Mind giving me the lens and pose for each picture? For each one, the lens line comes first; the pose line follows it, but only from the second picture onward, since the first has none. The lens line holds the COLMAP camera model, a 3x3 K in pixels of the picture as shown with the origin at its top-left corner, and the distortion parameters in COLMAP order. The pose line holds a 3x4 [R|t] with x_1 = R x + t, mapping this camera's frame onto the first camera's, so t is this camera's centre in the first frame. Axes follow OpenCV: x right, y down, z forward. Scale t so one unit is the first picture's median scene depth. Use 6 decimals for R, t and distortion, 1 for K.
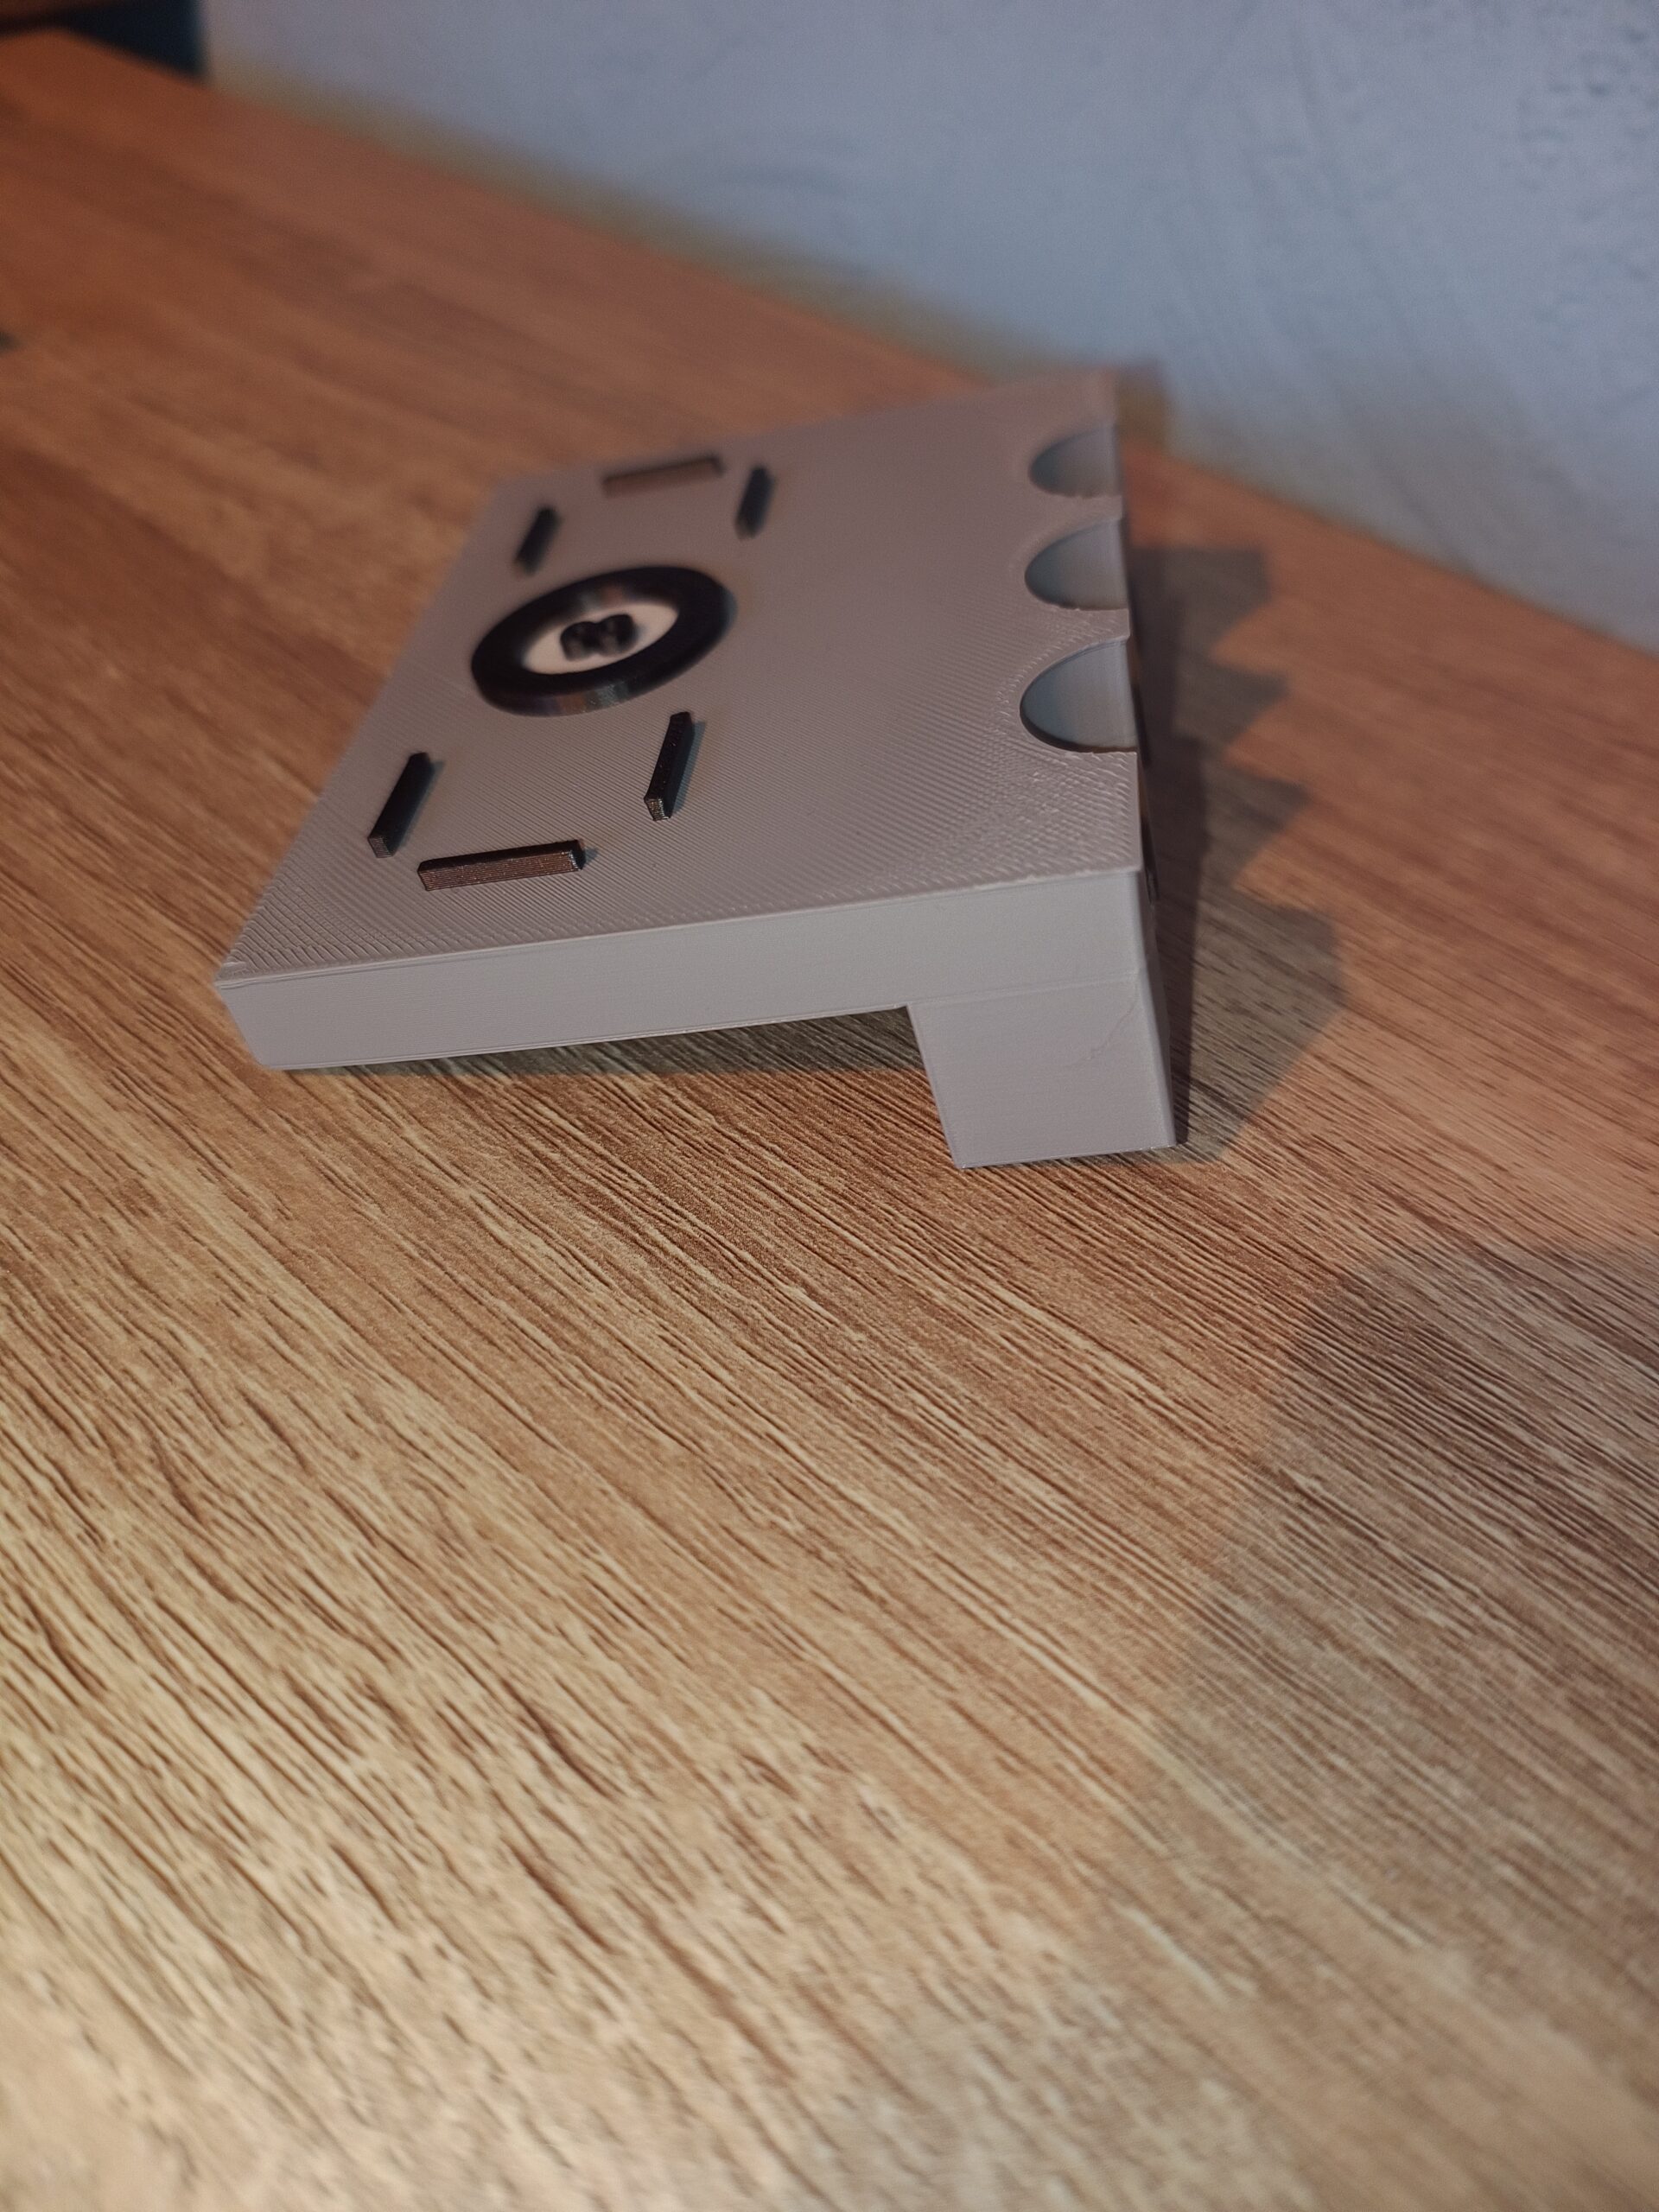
lens RADIAL K [[1743.7, 0, 820.0], [0, 1743.7, 1101.3], [0, 0, 1]] dist [-0.048324, -0.029185]
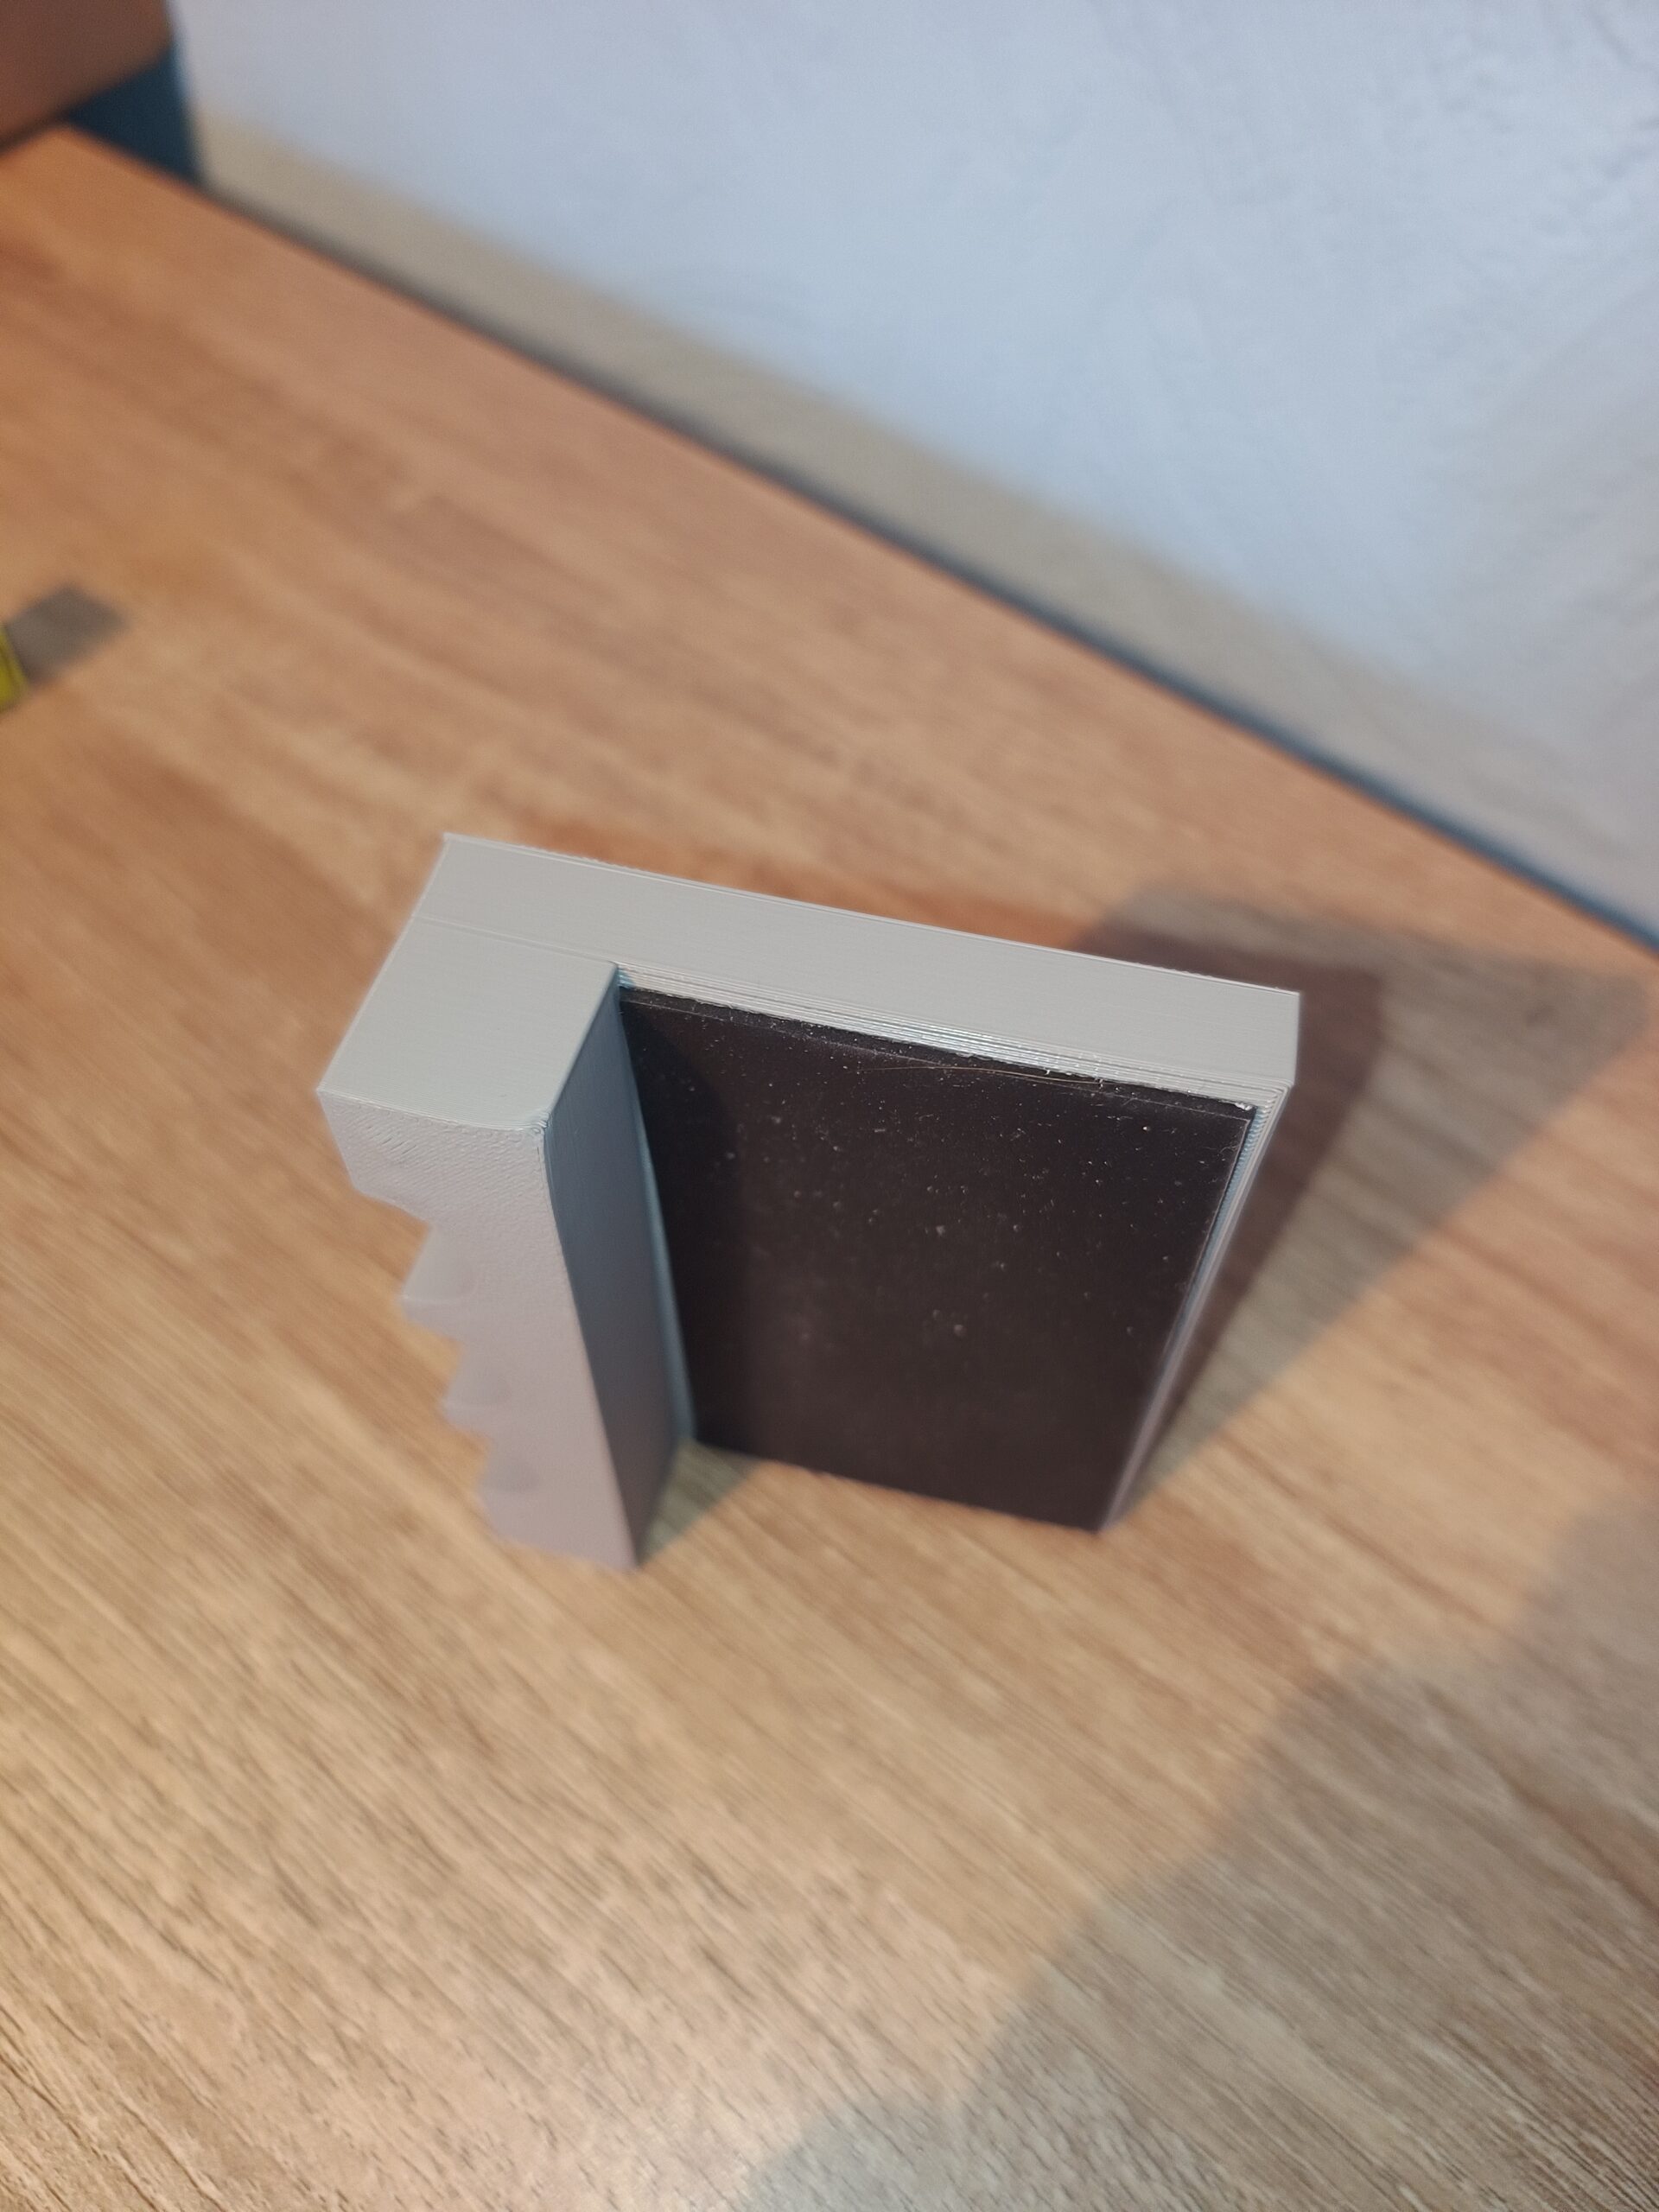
lens RADIAL K [[1734.9, 0, 837.3], [0, 1734.9, 1104.0], [0, 0, 1]] dist [-0.032496, -0.036722]
pose [[0.997782, -0.064200, -0.017605, 0.053985], [0.066389, 0.979138, 0.192046, -0.699599], [0.004909, -0.192789, 0.981228, -0.553923]]
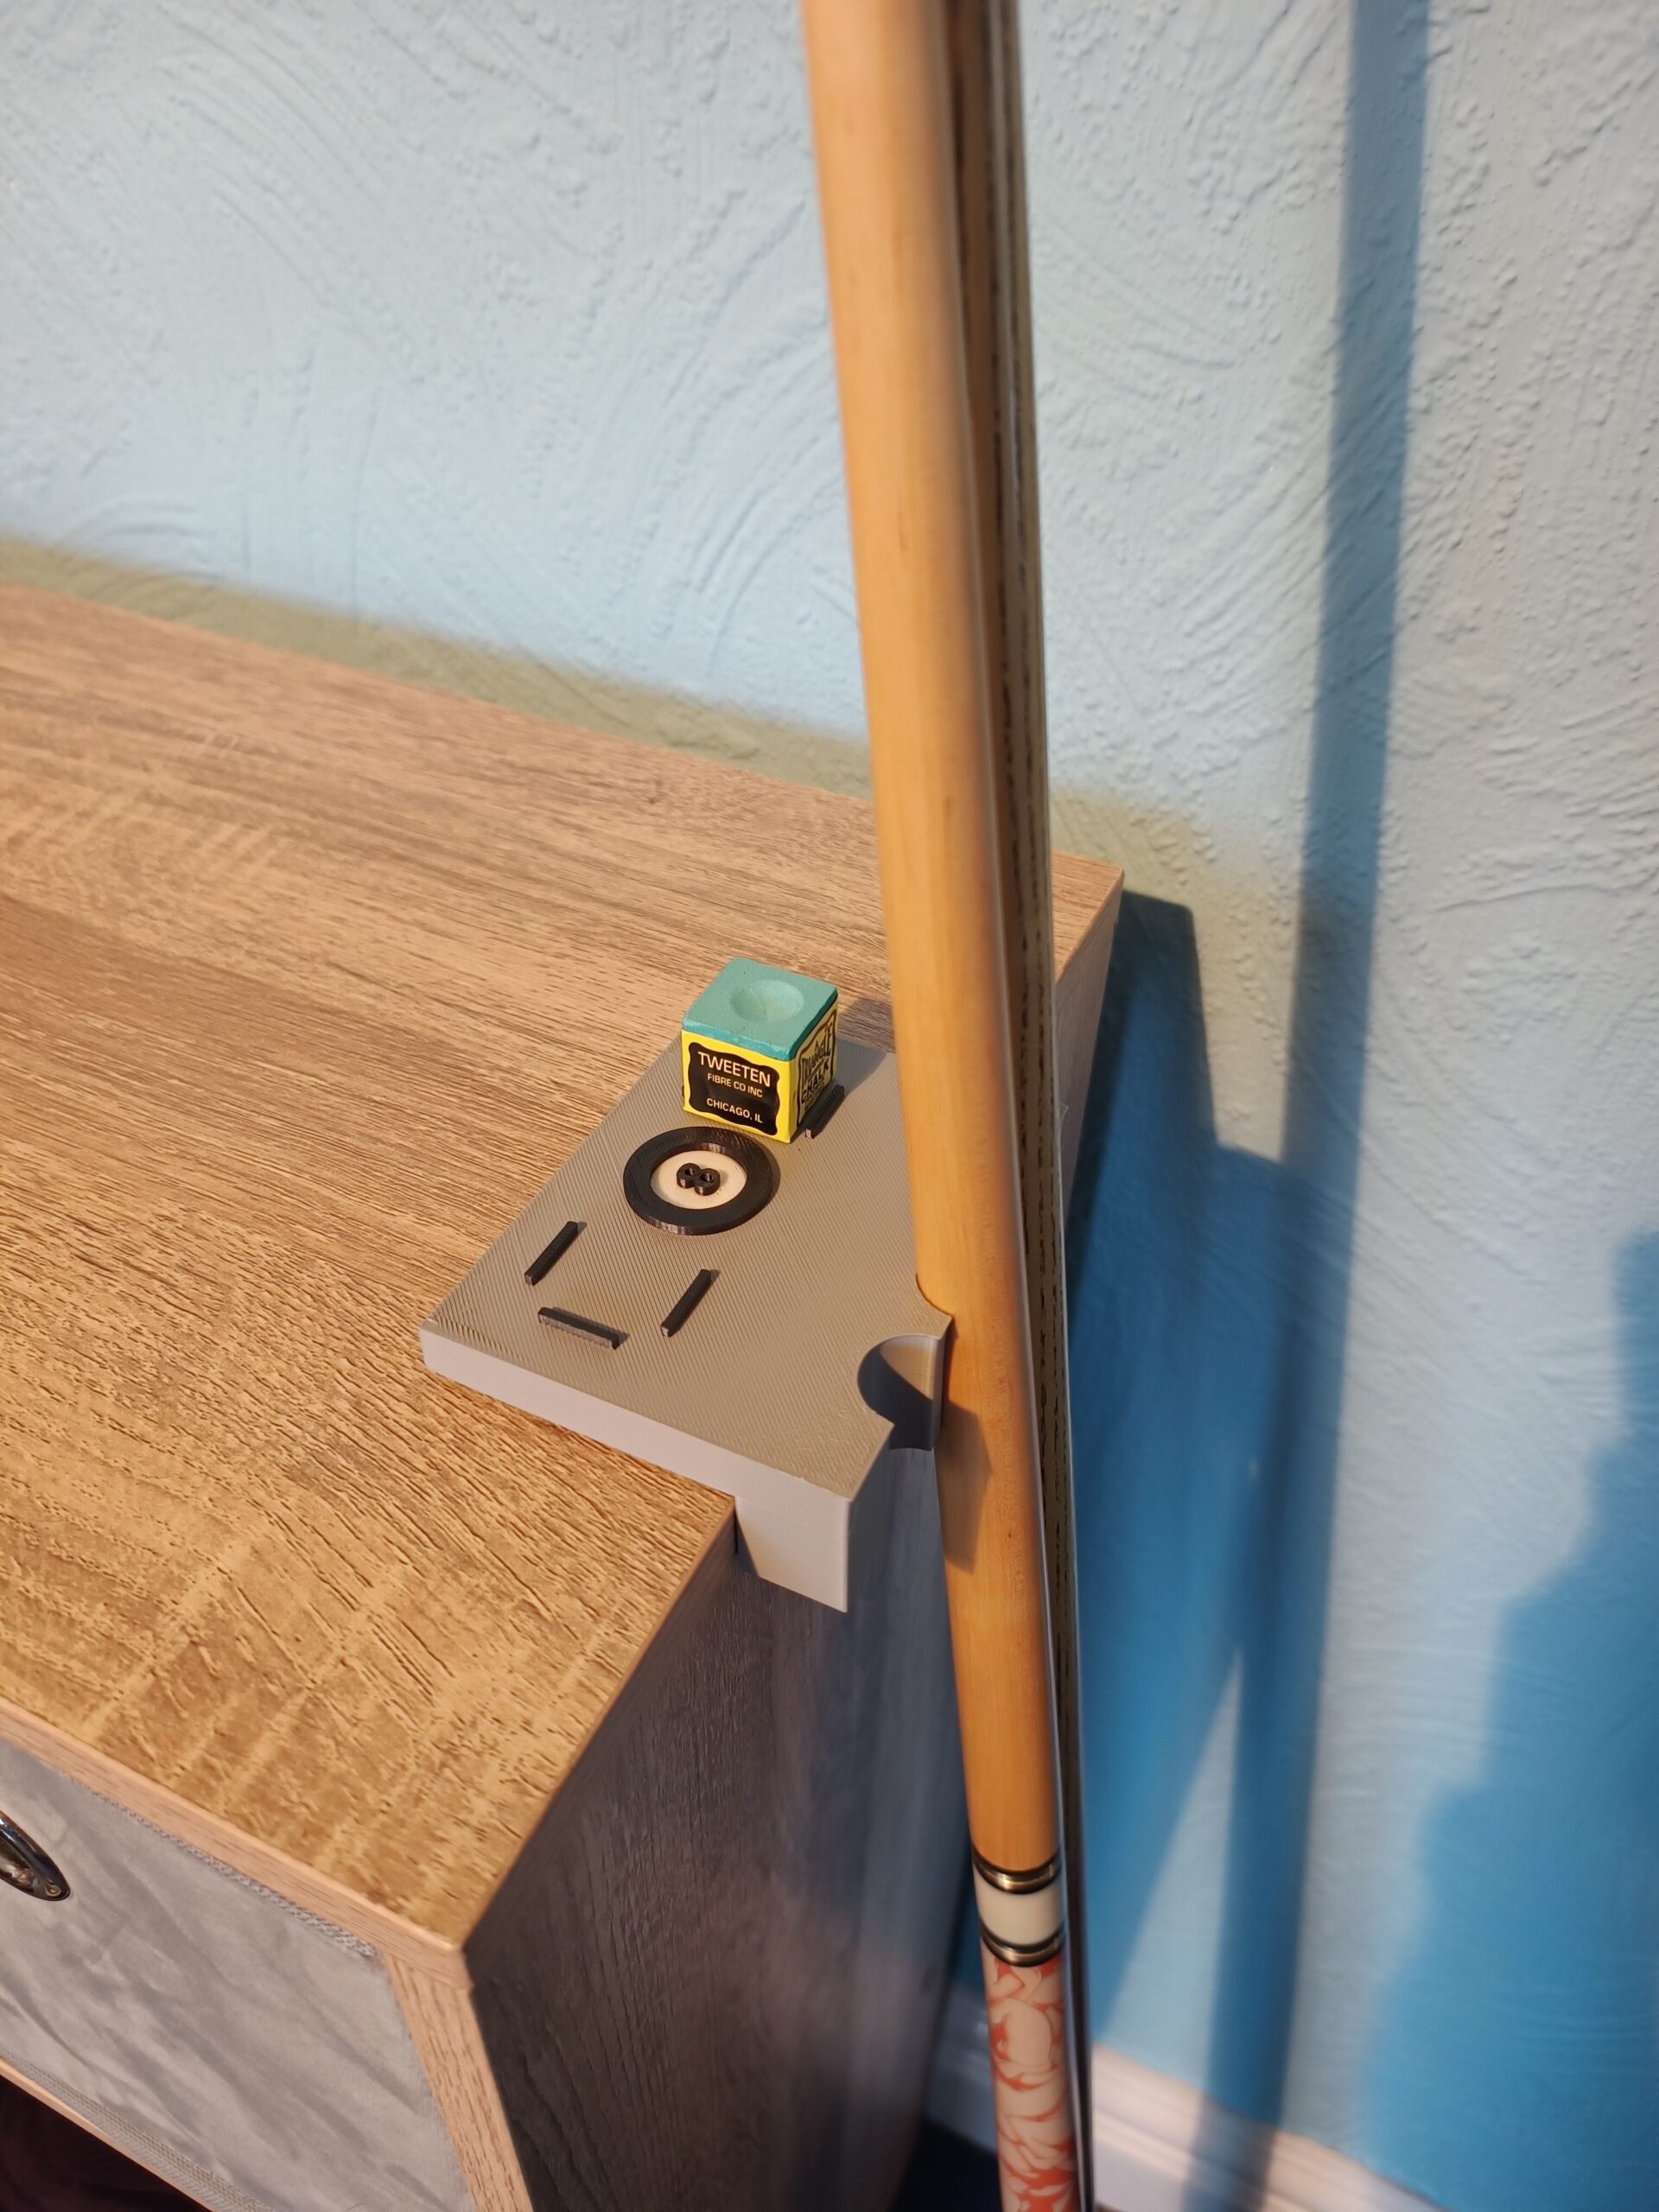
lens RADIAL K [[1680.2, 0, 827.8], [0, 1680.2, 1086.7], [0, 0, 1]] dist [0.018440, -0.101046]
pose [[0.957055, -0.228612, 0.178274, 0.529252], [0.237762, 0.970813, -0.031475, 0.487667], [-0.165875, 0.072510, 0.983477, -1.788379]]
